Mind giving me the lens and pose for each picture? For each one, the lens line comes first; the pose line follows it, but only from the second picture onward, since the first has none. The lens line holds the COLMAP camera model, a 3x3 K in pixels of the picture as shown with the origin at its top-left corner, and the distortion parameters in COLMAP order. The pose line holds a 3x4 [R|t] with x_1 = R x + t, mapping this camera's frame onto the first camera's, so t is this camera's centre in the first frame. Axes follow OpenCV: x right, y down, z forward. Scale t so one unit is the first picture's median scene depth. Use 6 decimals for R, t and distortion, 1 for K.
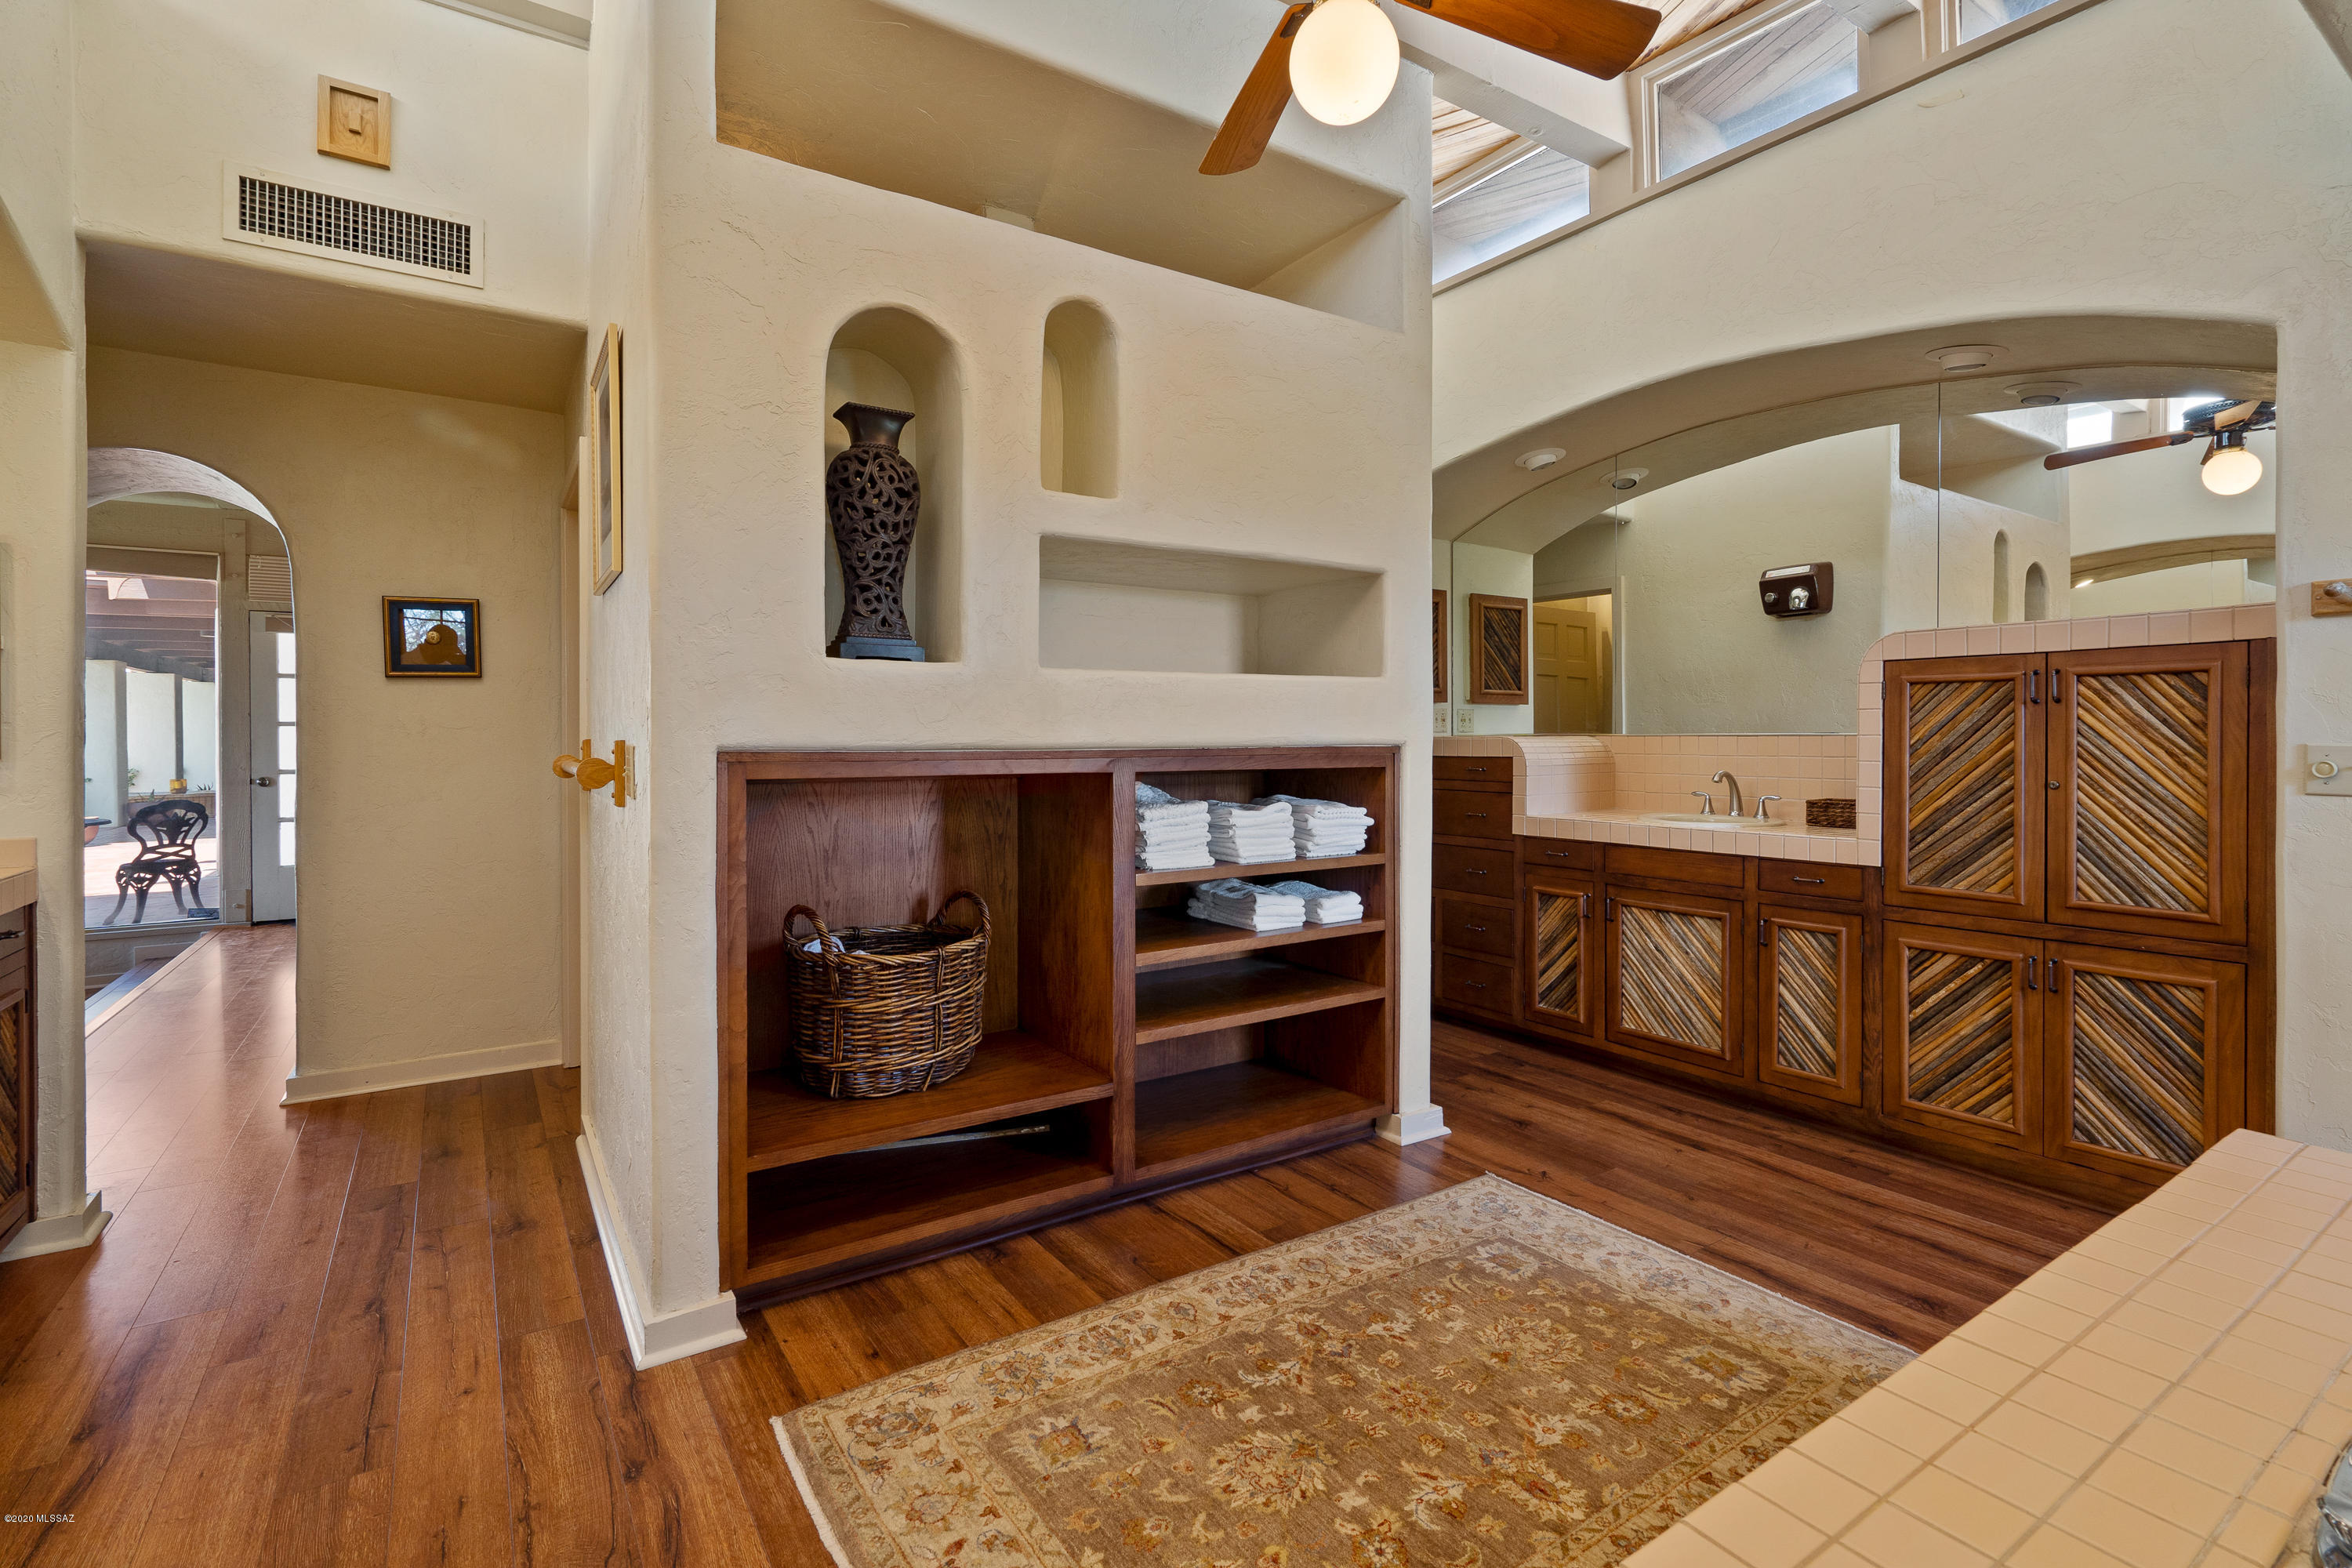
lens RADIAL K [[1082.8, 0, 1164.9], [0, 1082.8, 752.2], [0, 0, 1]] dist [-0.005609, 0.001805]
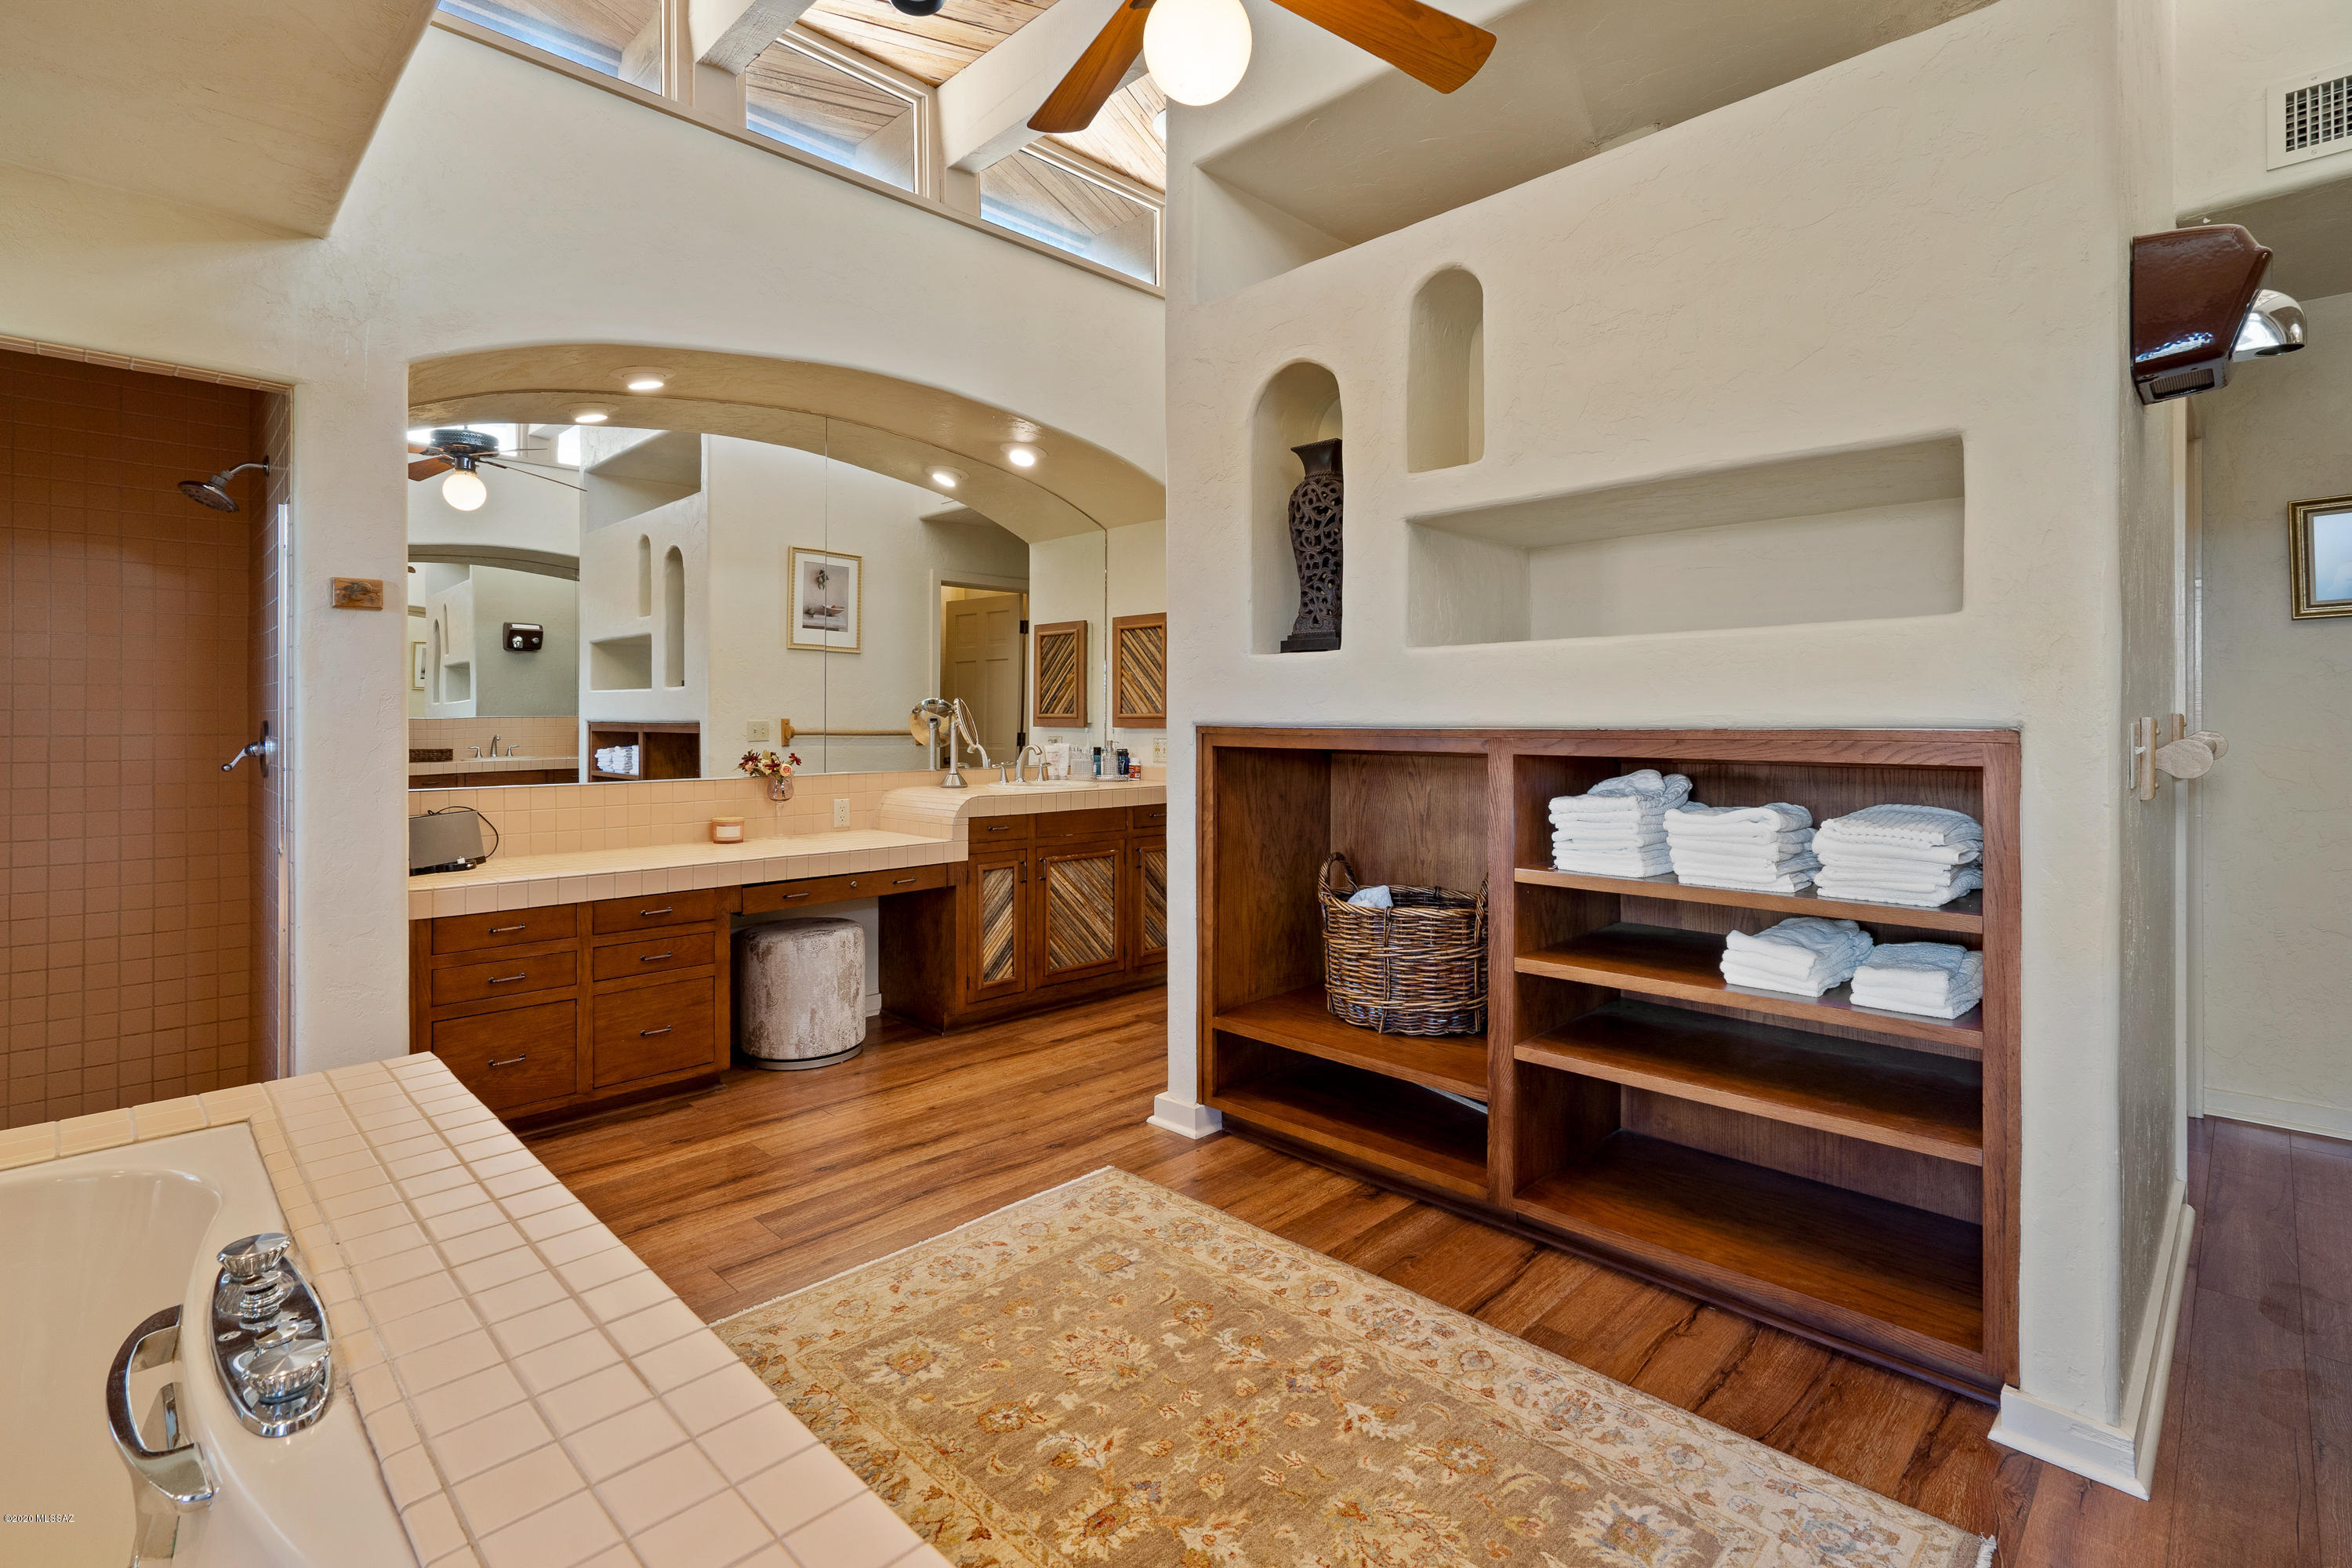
lens RADIAL K [[1082.8, 0, 1176.1], [0, 1082.8, 717.1], [0, 0, 1]] dist [-0.005609, 0.001805]
pose [[0.198639, -0.002715, -0.980069, 0.893864], [-0.011540, 0.999920, -0.005109, -0.004888], [0.980005, 0.012325, 0.198592, 0.609924]]
